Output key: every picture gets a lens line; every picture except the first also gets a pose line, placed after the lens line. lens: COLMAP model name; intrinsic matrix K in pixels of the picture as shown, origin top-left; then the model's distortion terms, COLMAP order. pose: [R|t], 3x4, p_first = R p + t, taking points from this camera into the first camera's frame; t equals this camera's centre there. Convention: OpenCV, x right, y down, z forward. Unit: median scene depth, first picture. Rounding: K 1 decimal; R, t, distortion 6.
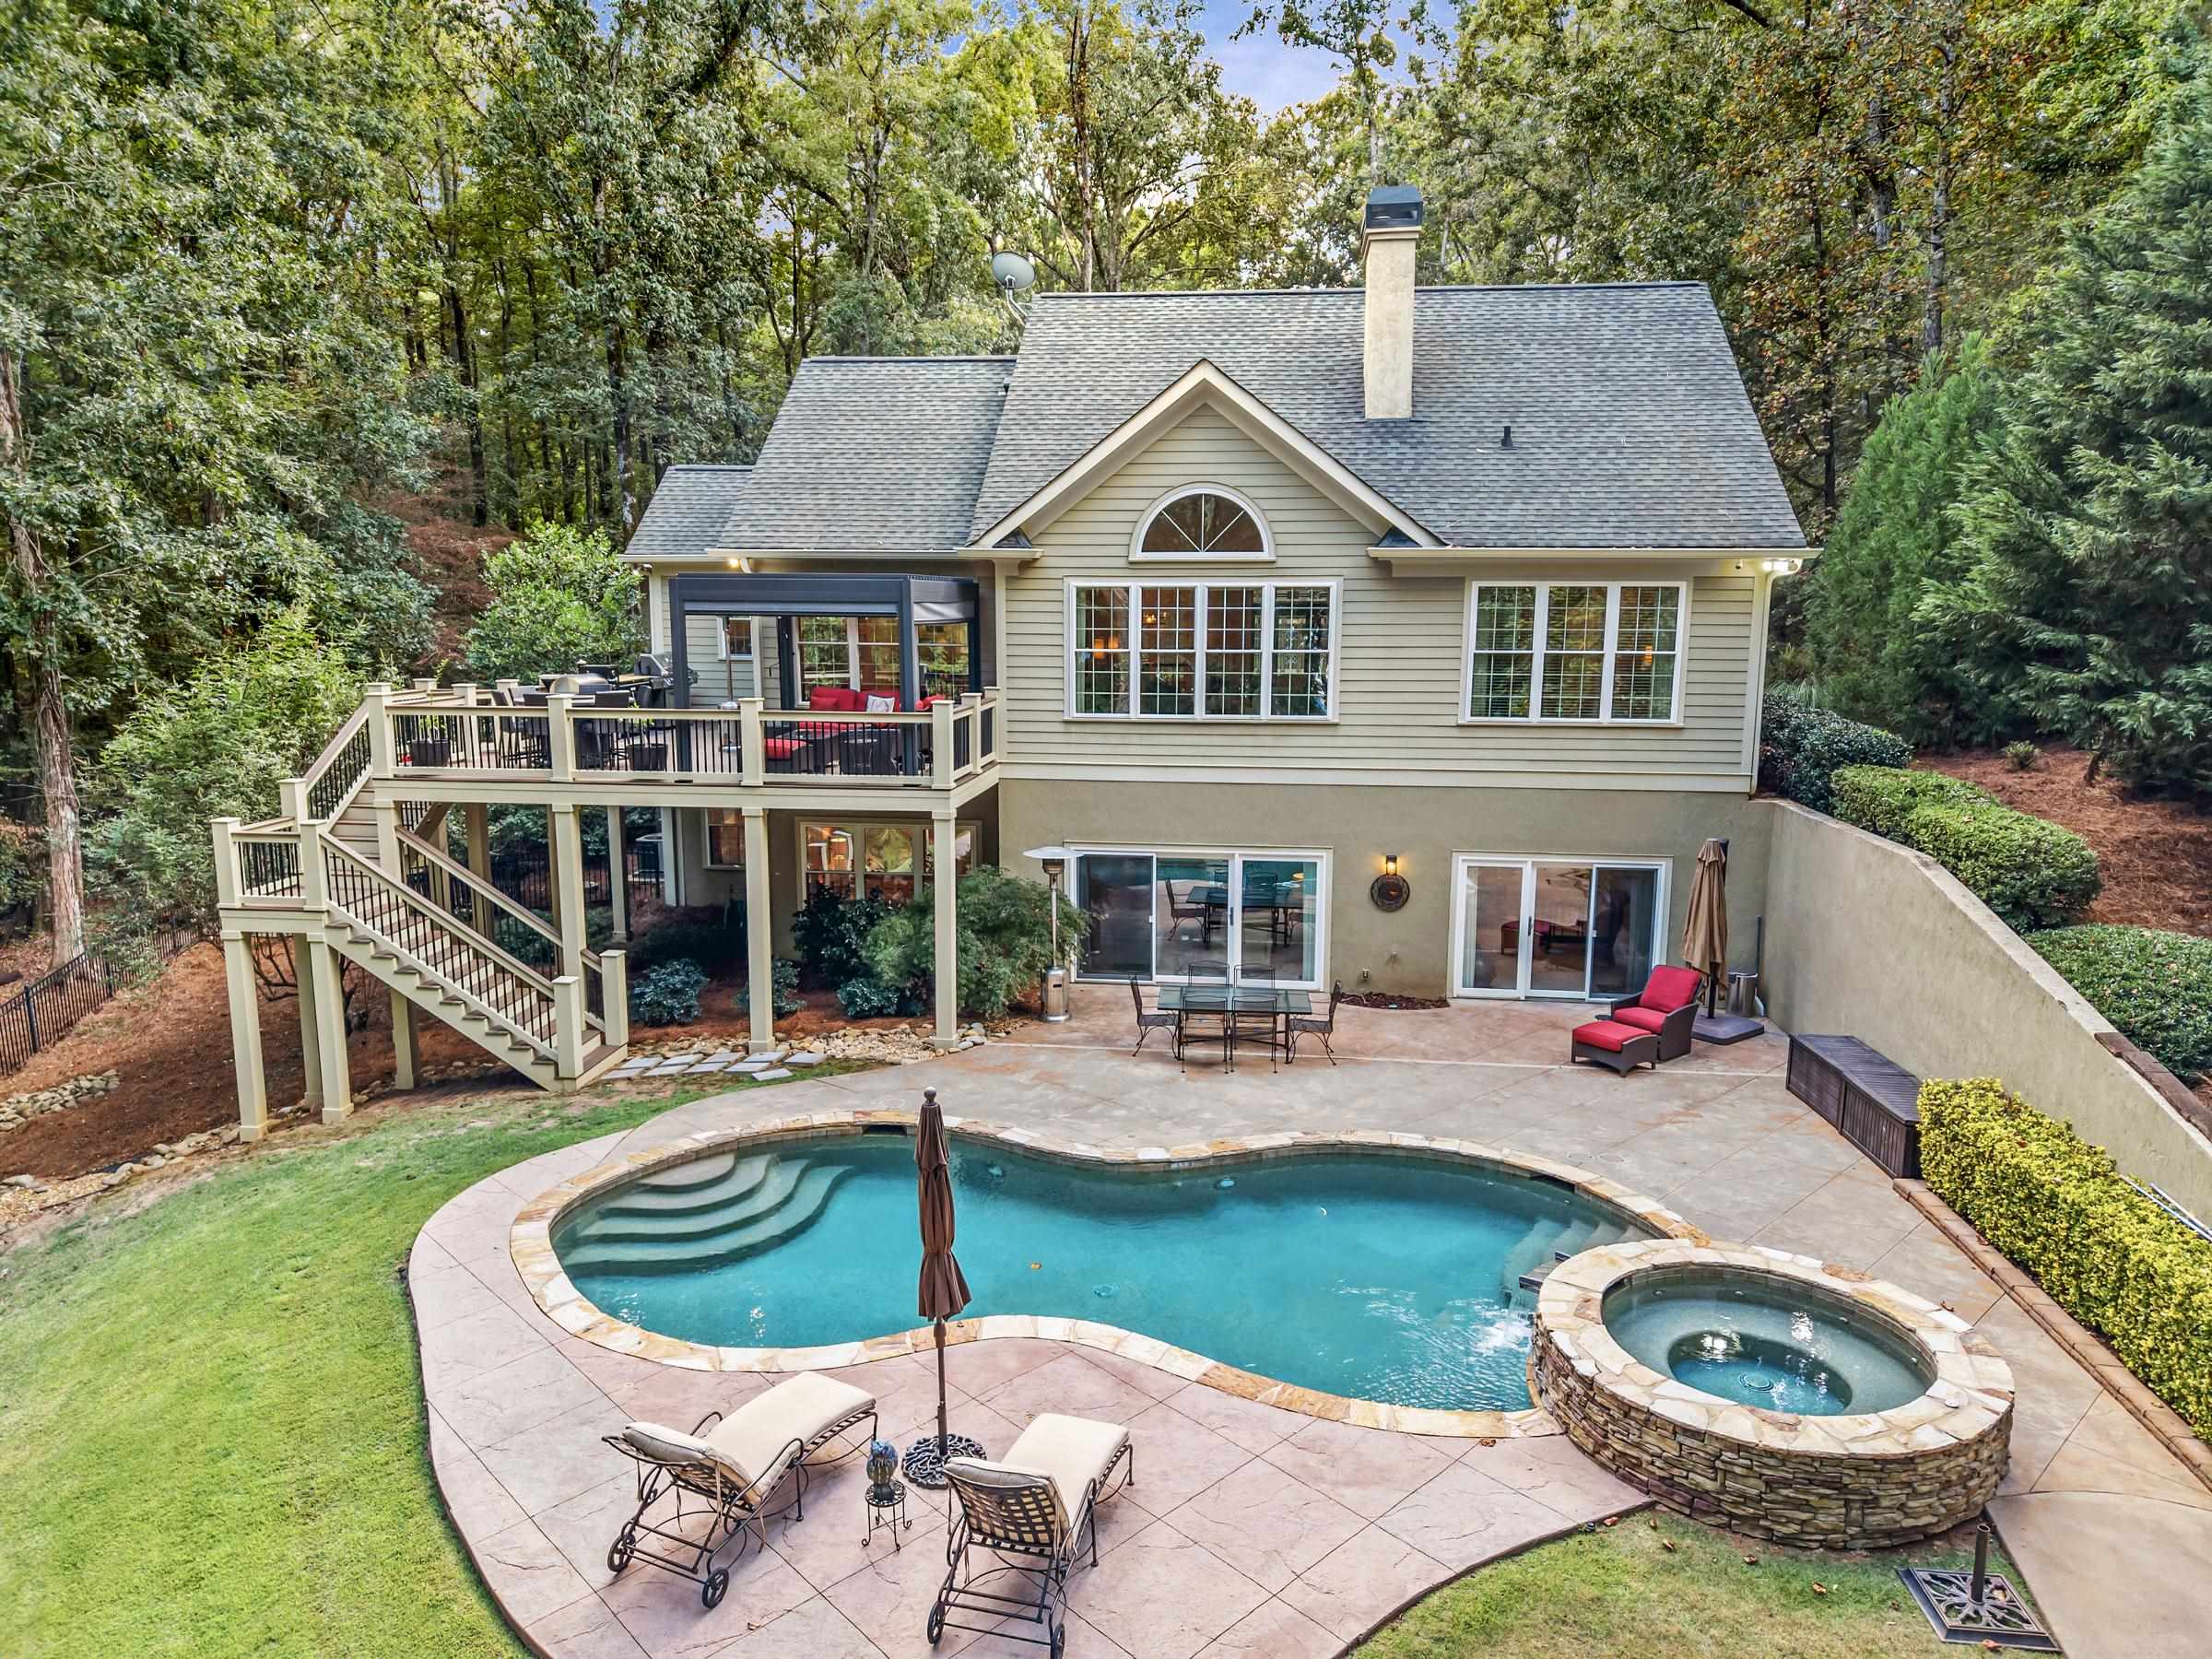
lens RADIAL K [[1516.8, 0, 1106.0], [0, 1516.8, 829.5], [0, 0, 1]] dist [-0.001134, -0.003371]
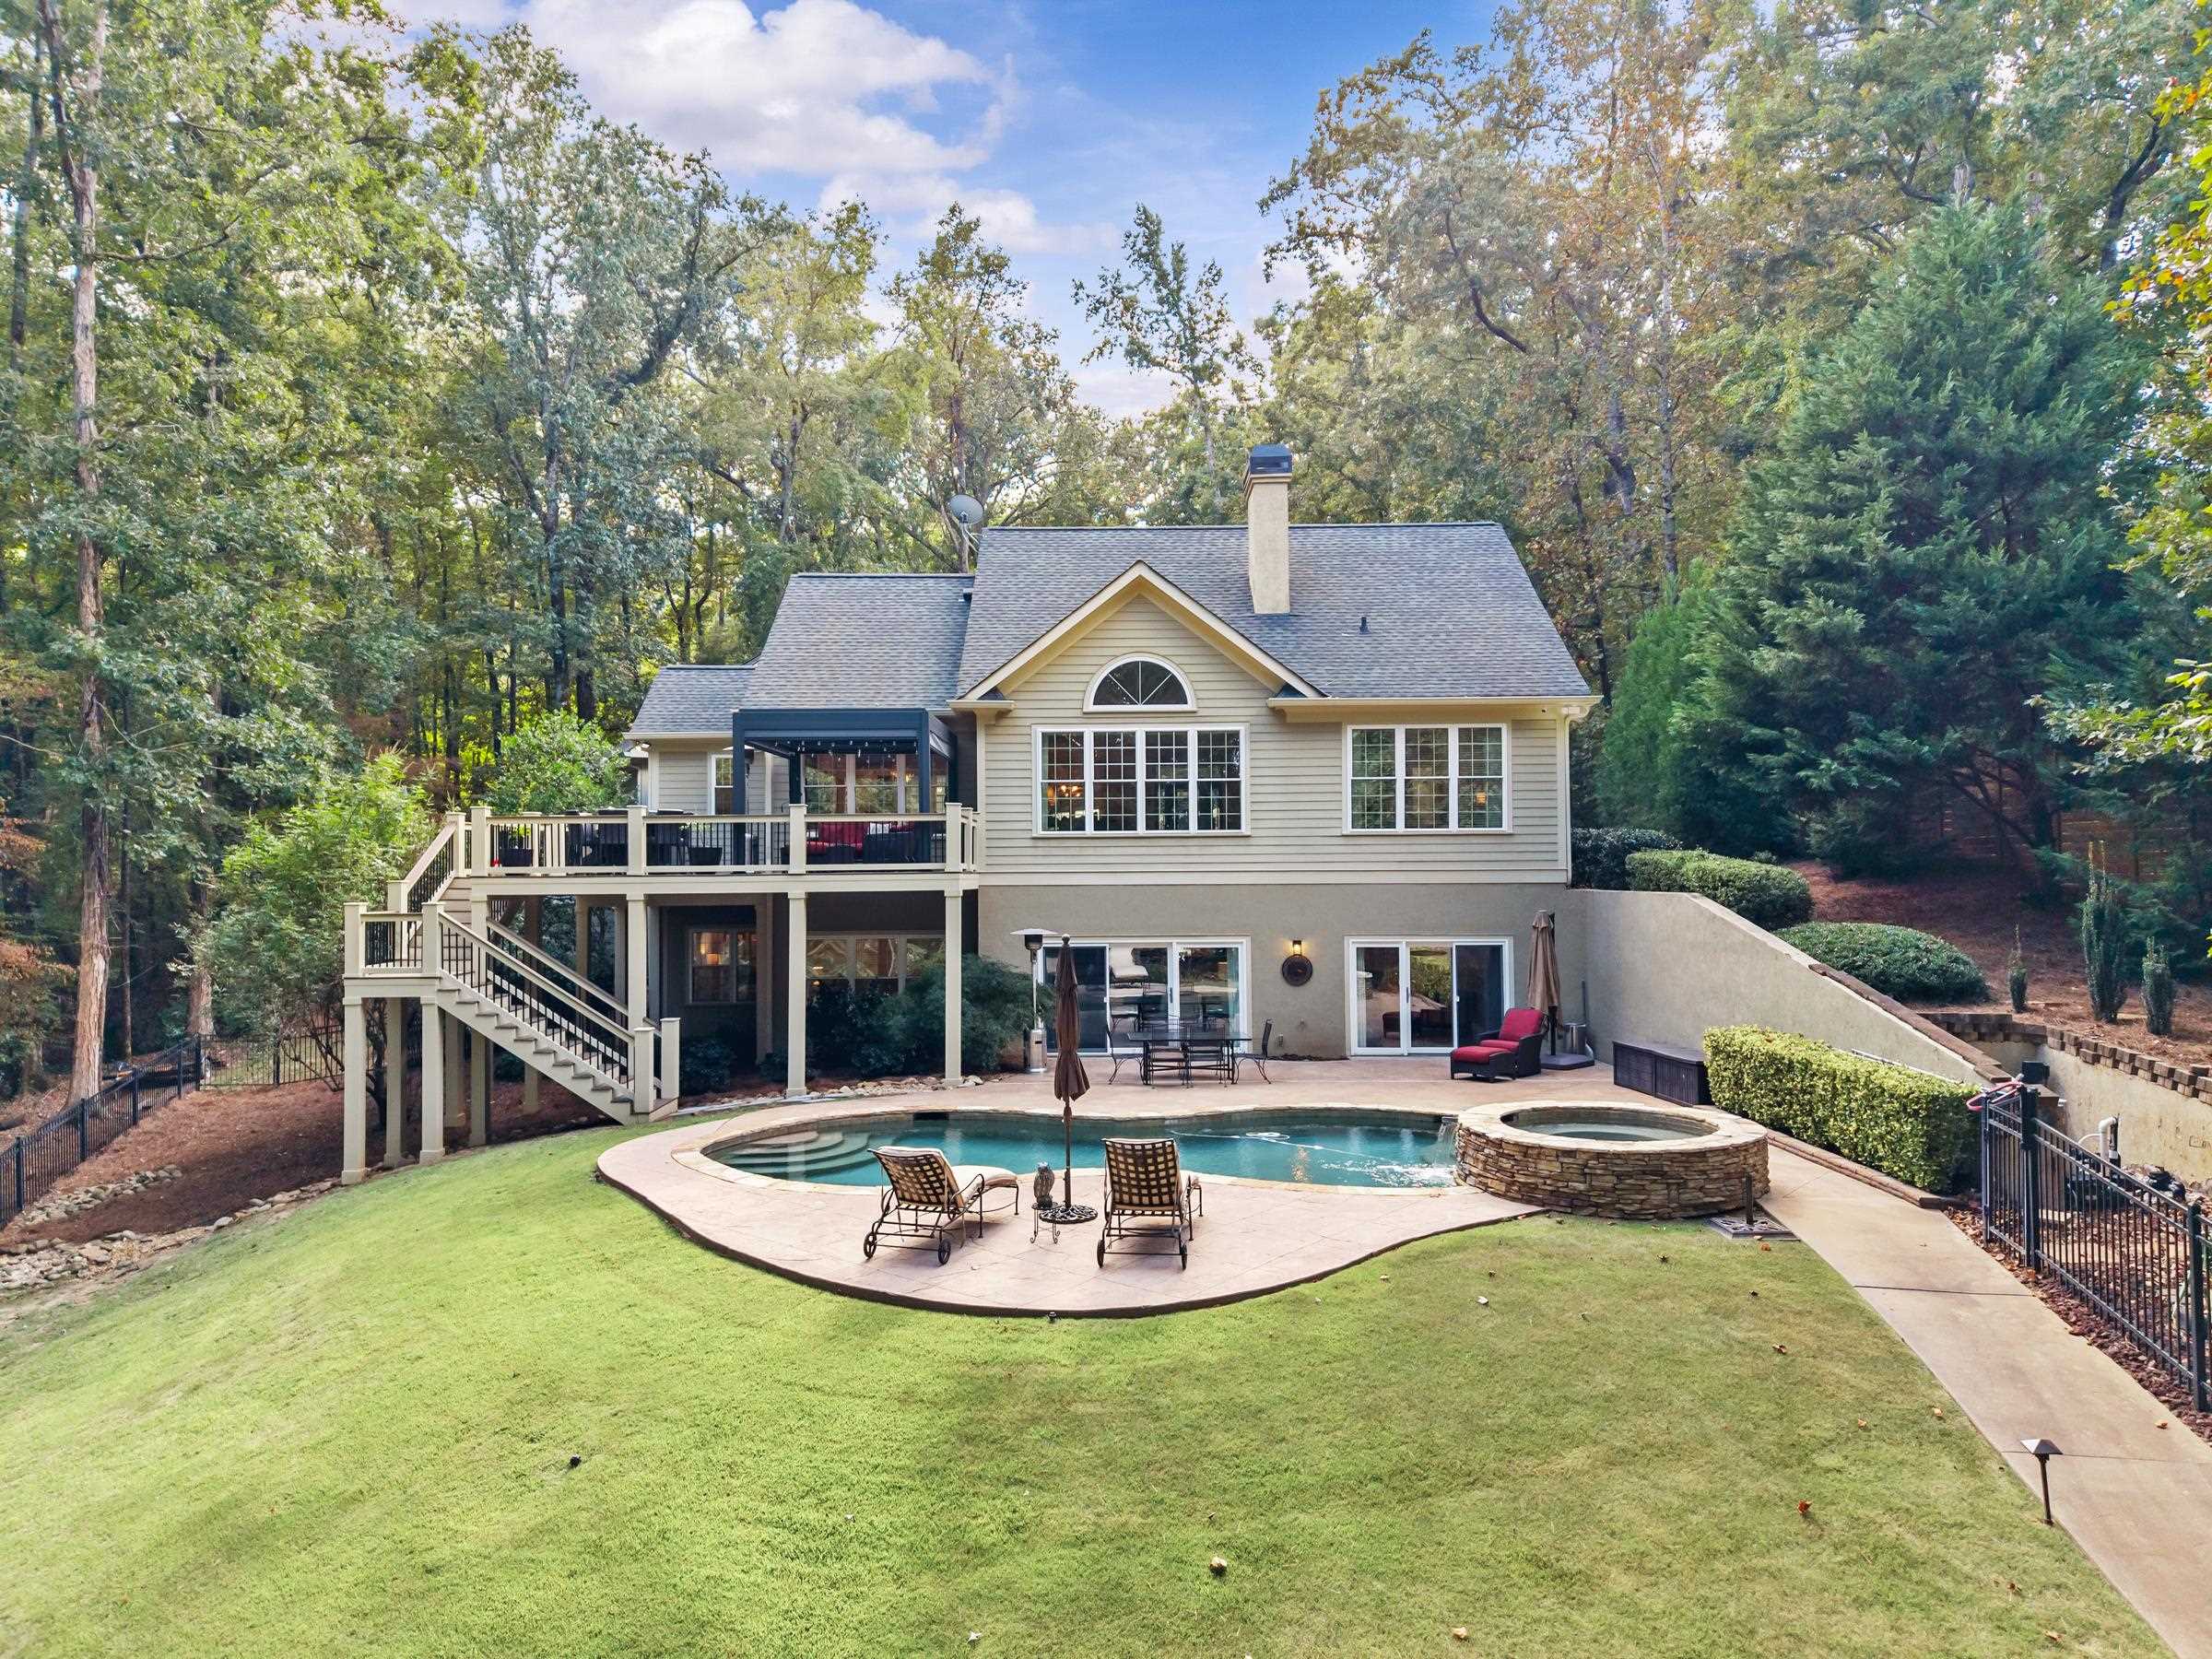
lens RADIAL K [[1547.5, 0, 1096.5], [0, 1547.5, 821.7], [0, 0, 1]] dist [0.007752, 0.000174]
pose [[0.993607, -0.006110, 0.112731, -0.120937], [0.028497, 0.979774, -0.198066, 0.171664], [-0.109241, 0.200012, 0.973685, -0.250189]]
